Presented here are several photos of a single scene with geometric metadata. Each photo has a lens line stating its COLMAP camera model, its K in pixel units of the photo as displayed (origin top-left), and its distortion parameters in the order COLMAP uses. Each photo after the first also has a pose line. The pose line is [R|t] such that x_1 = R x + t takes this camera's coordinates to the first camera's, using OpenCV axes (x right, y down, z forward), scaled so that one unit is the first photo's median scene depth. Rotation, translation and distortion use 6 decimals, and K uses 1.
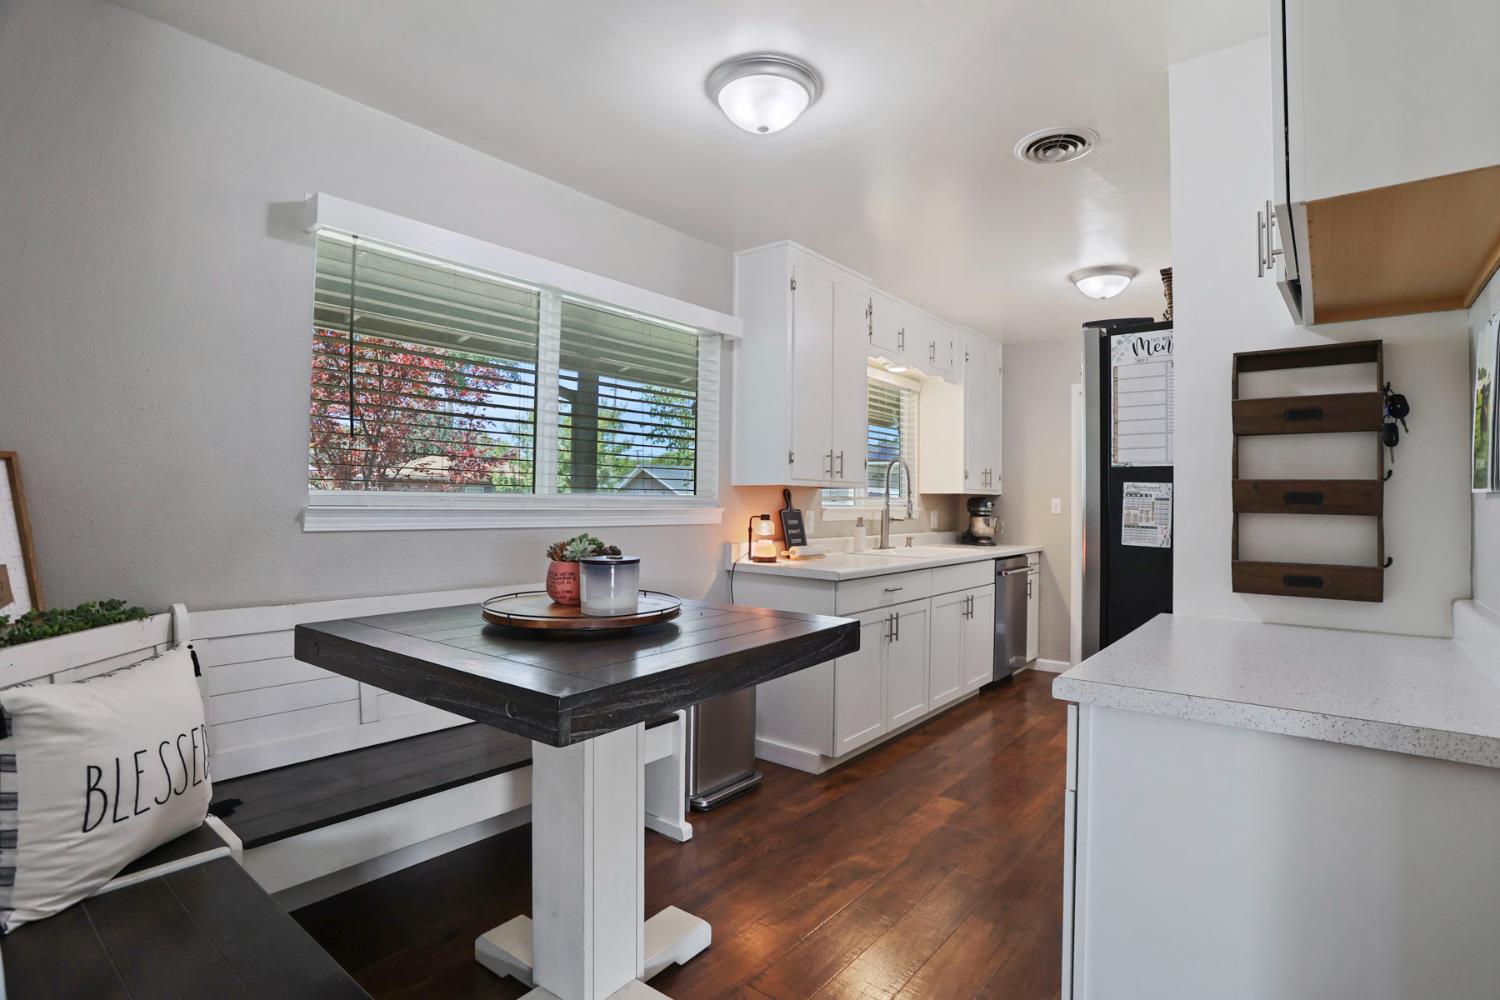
lens RADIAL K [[736.9, 0, 738.0], [0, 736.9, 496.3], [0, 0, 1]] dist [-0.045009, 0.014302]
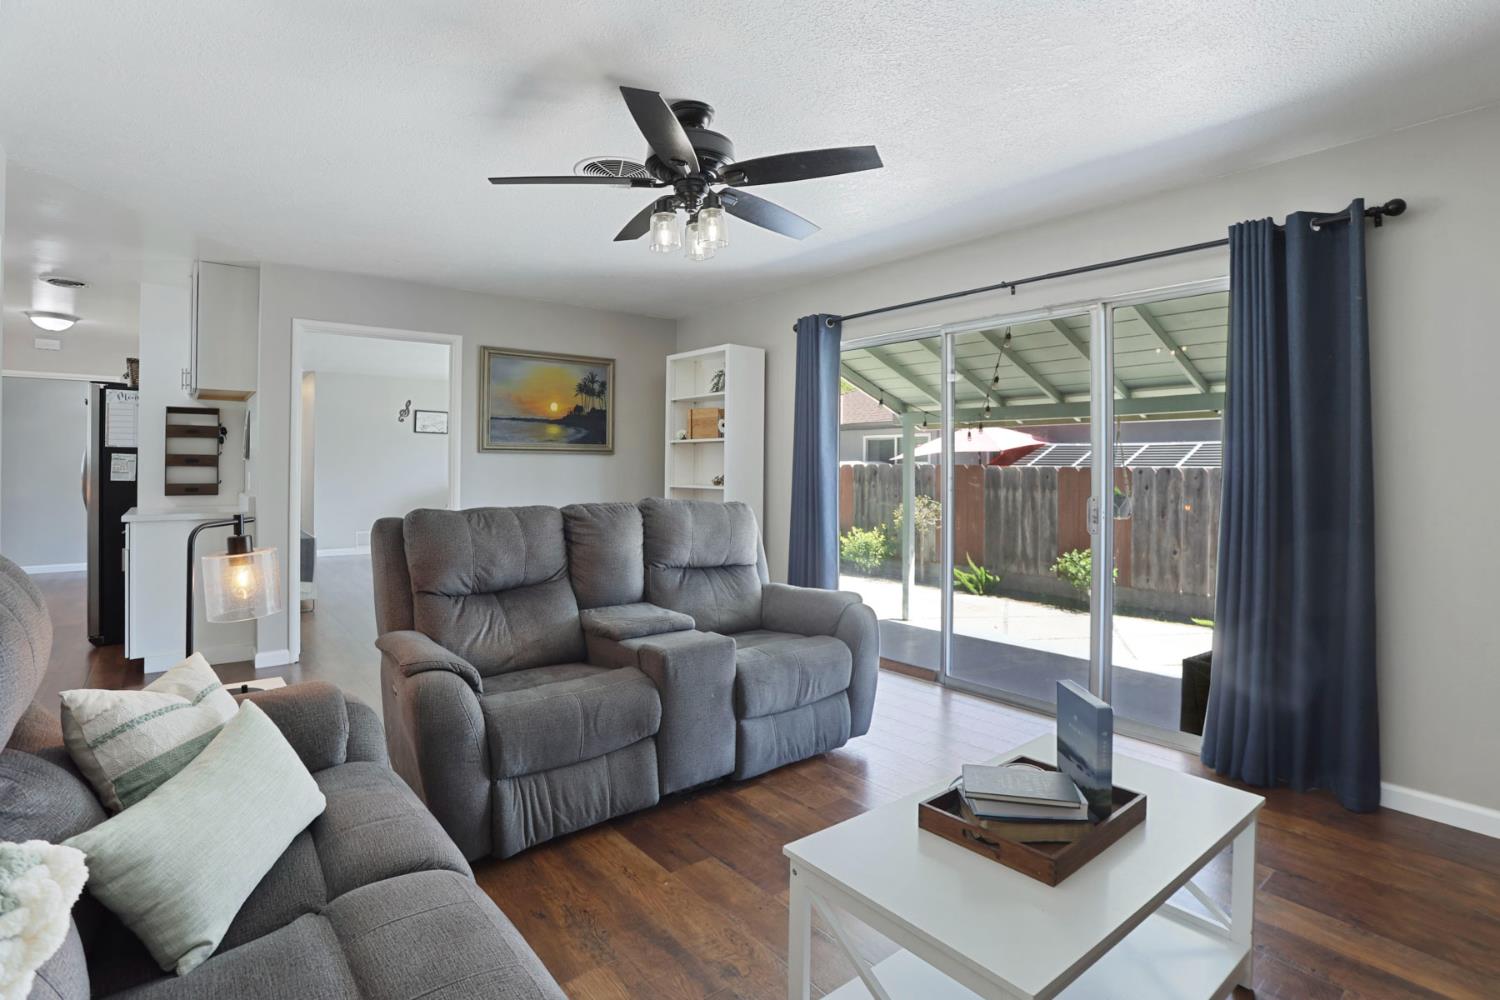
lens RADIAL K [[736.9, 0, 789.3], [0, 736.9, 460.9], [0, 0, 1]] dist [-0.045009, 0.014302]
pose [[0.175613, 0.005885, 0.984442, -1.337977], [-0.007256, 0.999963, -0.004683, -0.000638], [-0.984433, -0.006321, 0.175649, -1.525527]]
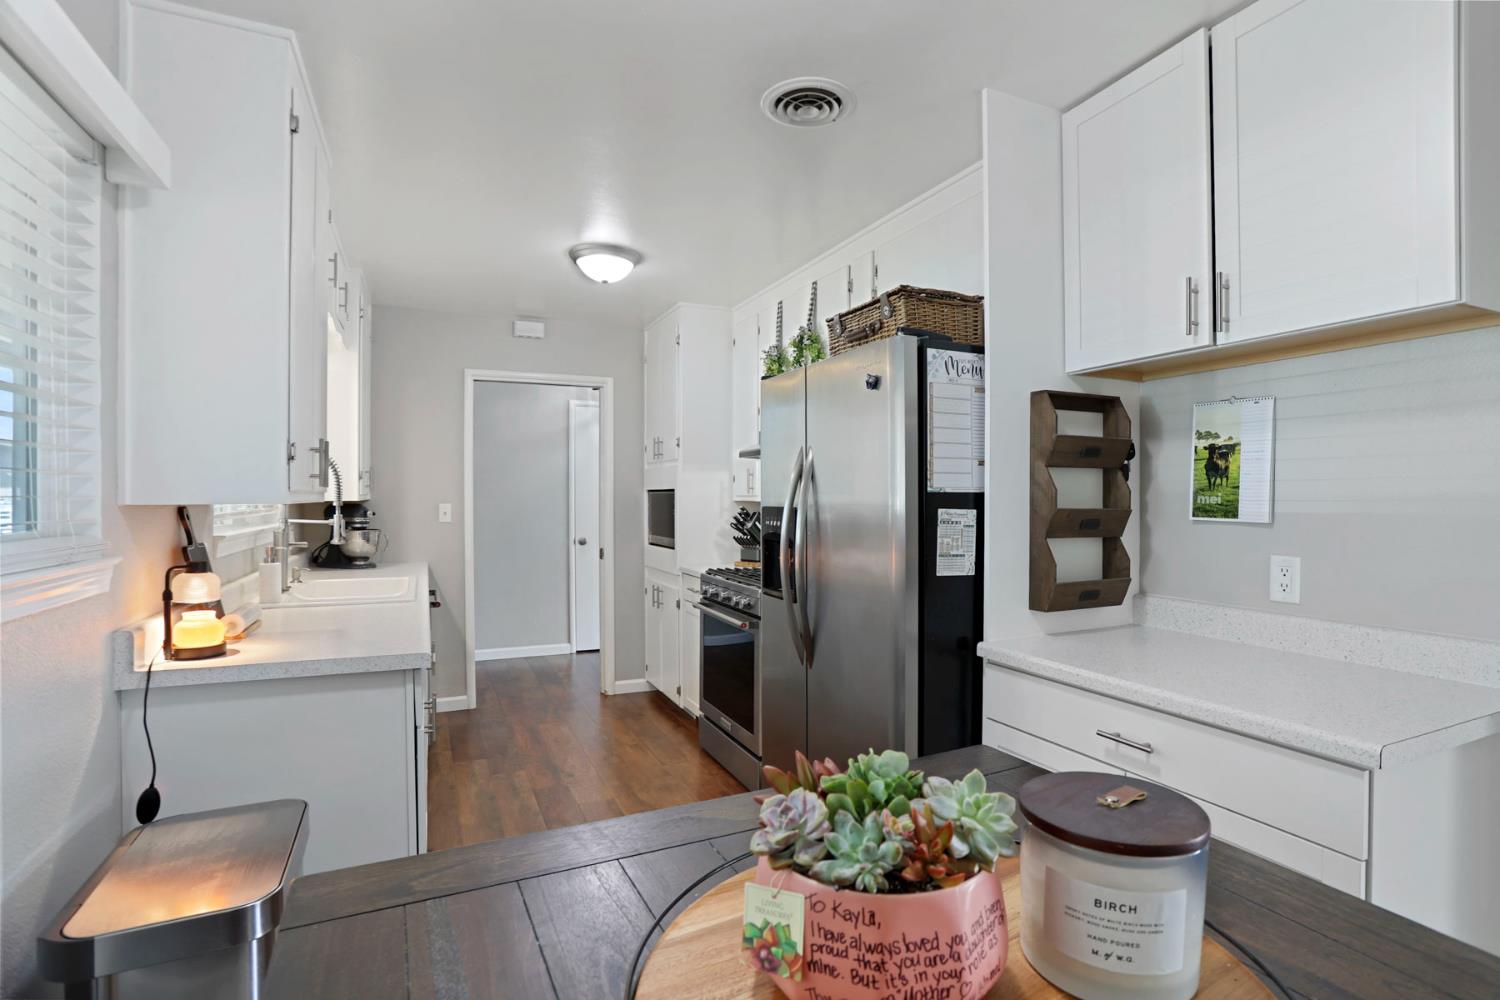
lens RADIAL K [[736.9, 0, 748.6], [0, 736.9, 506.7], [0, 0, 1]] dist [-0.045009, 0.014302]
pose [[0.441463, -0.023870, 0.896962, -0.426192], [-0.002105, 0.999616, 0.027638, -0.047743], [-0.897277, -0.014089, 0.441243, 0.811157]]
